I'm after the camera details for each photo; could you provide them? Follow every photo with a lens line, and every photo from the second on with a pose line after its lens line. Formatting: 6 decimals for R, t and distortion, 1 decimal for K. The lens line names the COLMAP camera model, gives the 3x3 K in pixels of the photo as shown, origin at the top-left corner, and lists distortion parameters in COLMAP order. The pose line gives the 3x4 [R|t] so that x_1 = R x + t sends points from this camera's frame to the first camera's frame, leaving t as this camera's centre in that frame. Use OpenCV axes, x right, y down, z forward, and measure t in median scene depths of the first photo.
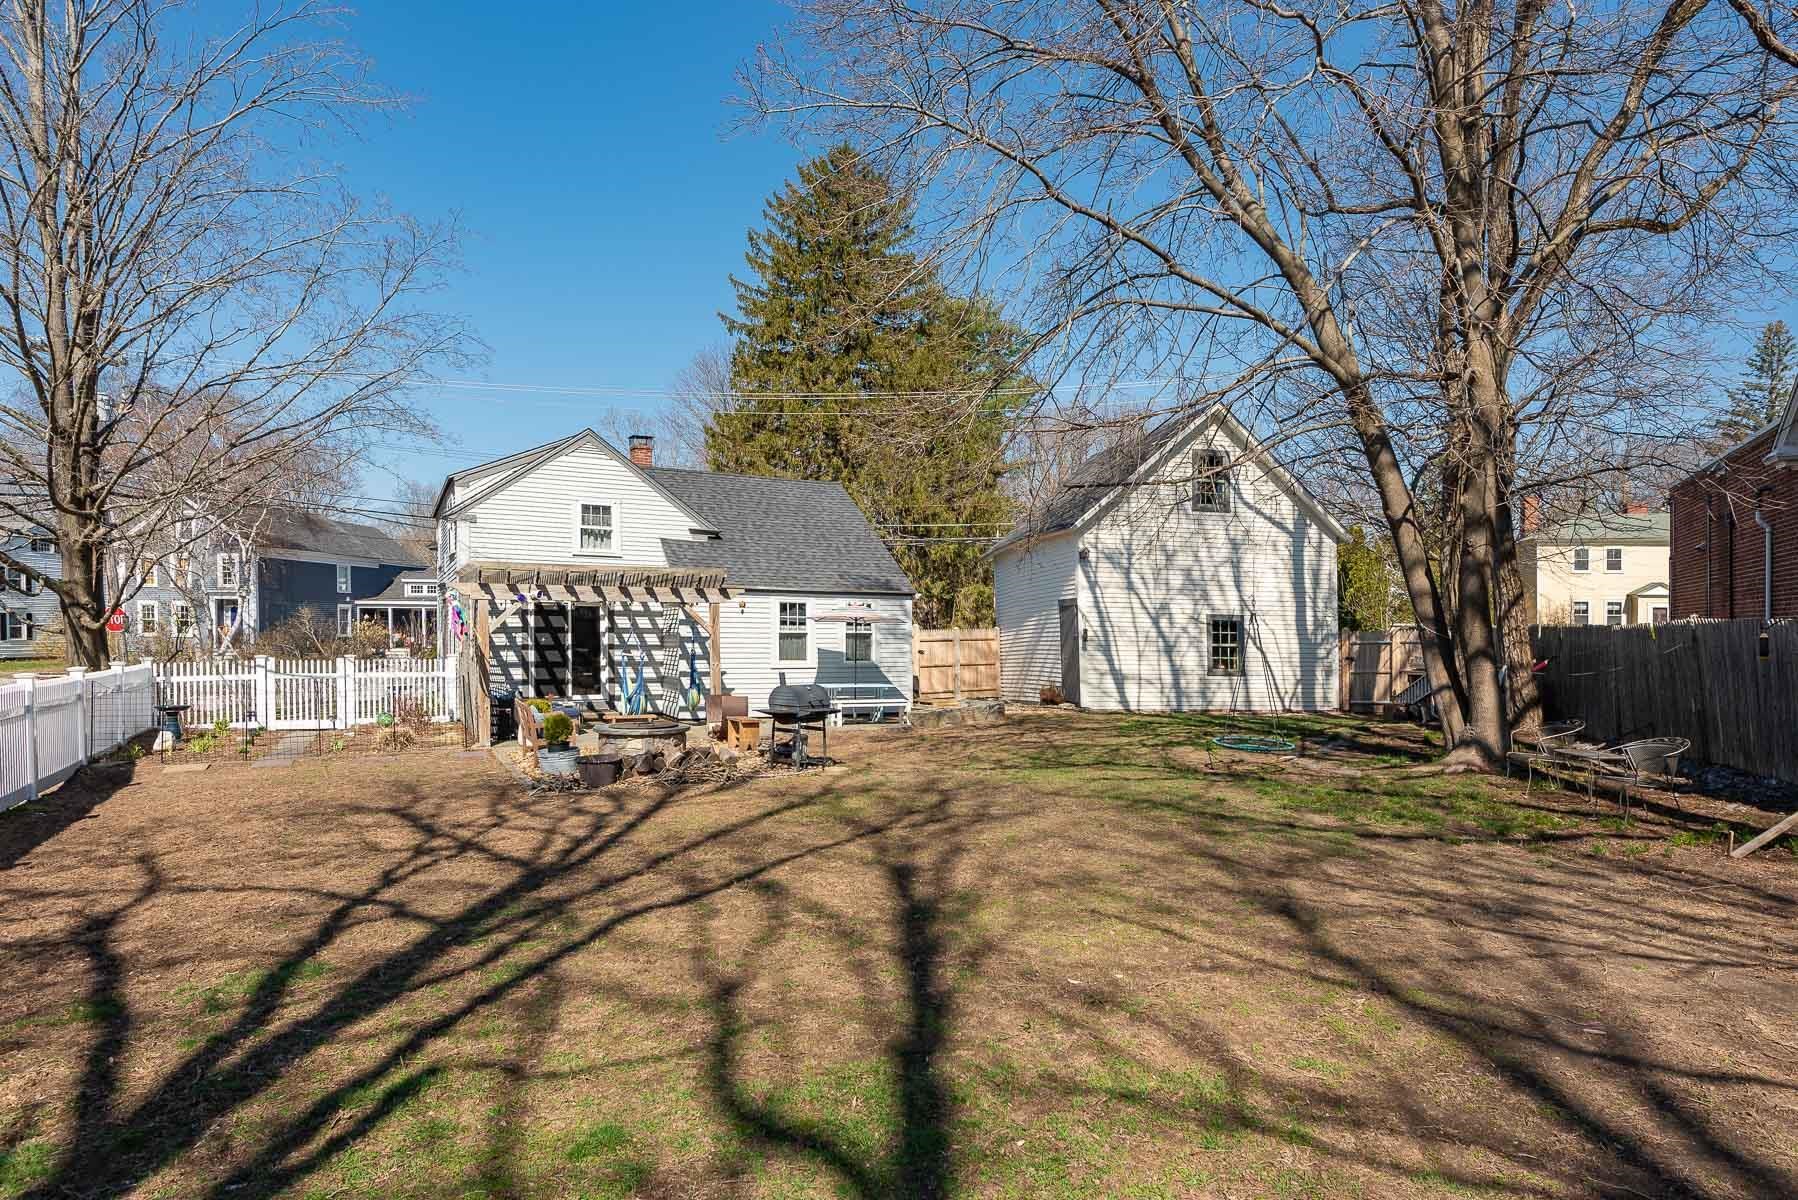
lens RADIAL K [[956.6, 0, 897.5], [0, 956.6, 650.3], [0, 0, 1]] dist [0.001086, -0.000120]
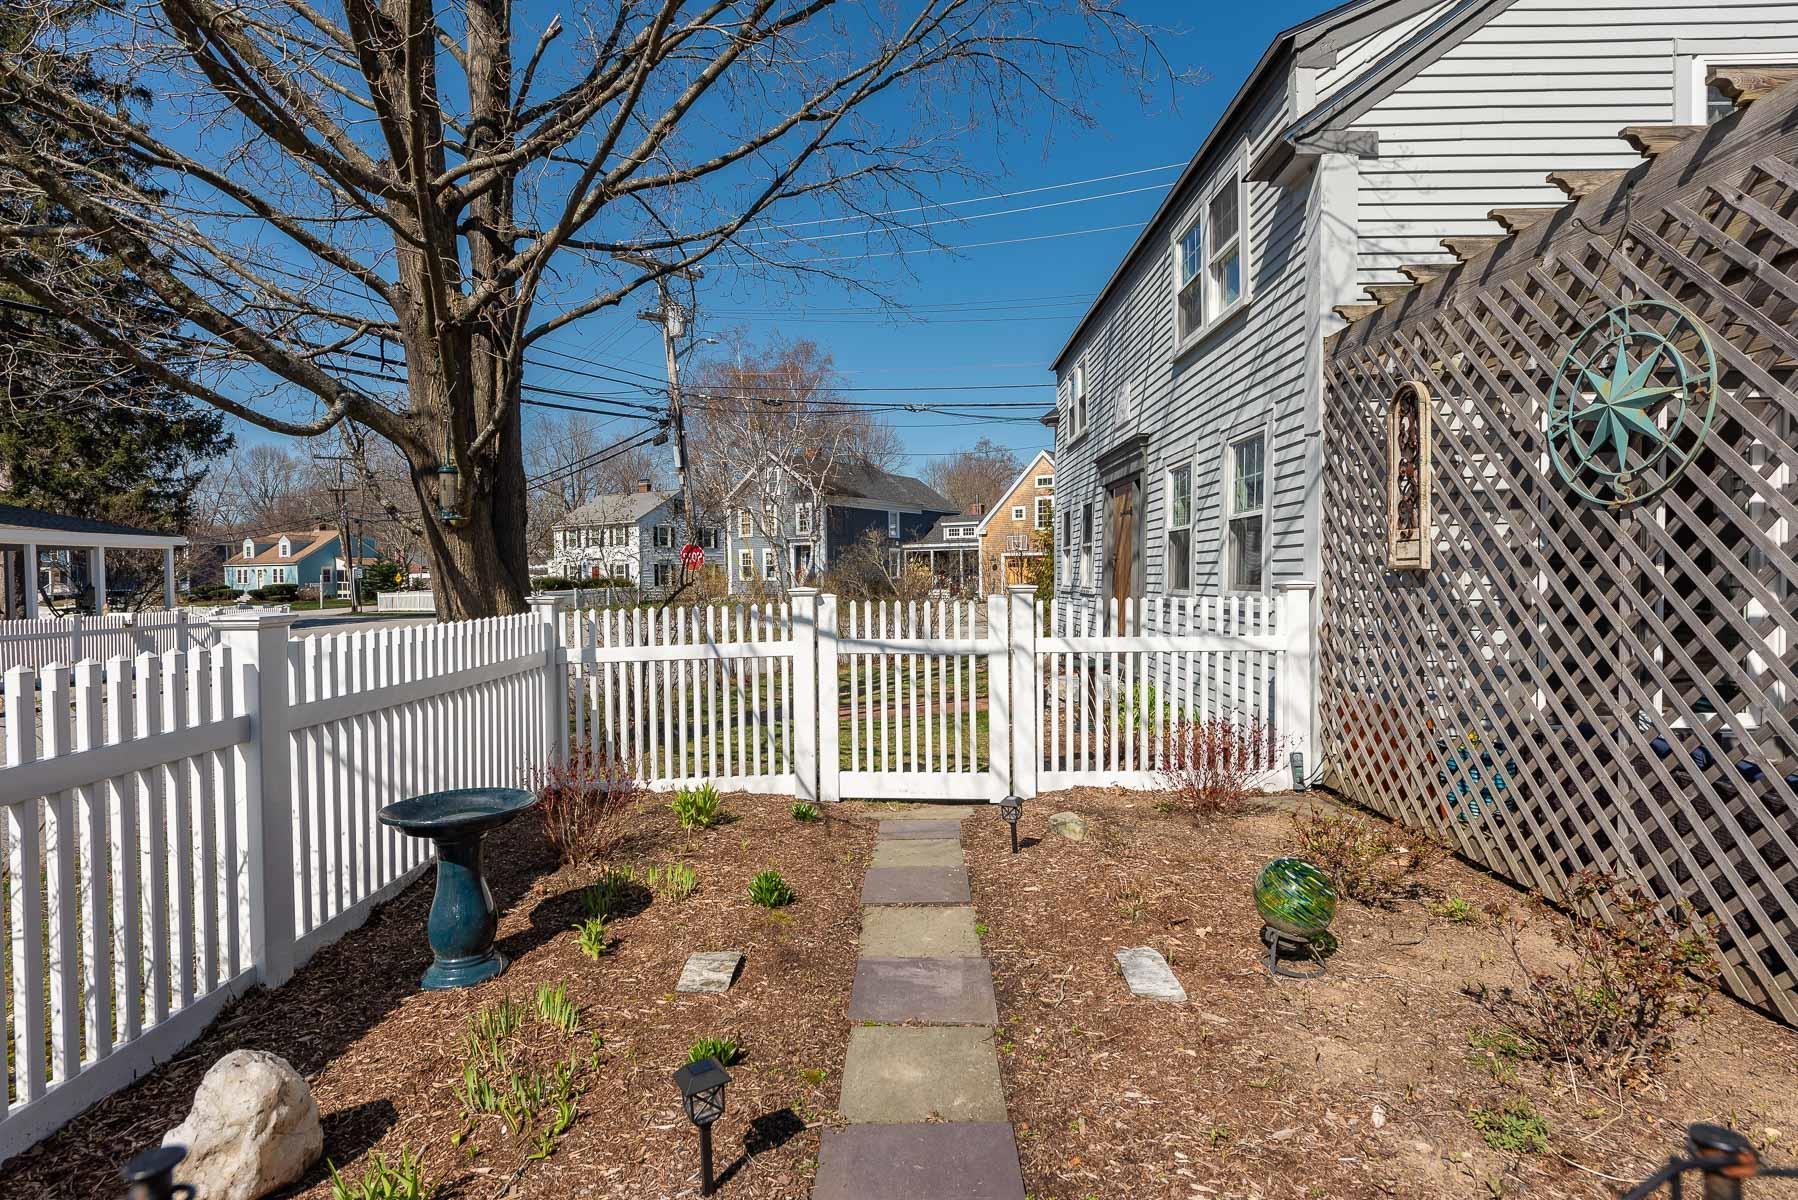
lens RADIAL K [[937.6, 0, 899.0], [0, 937.6, 600.0], [0, 0, 1]] dist [0.000456, 0.000014]
pose [[0.870382, -0.005403, -0.492347, -0.364321], [0.011015, 0.999903, 0.008500, 0.005730], [0.492254, -0.012821, 0.870357, 0.562196]]
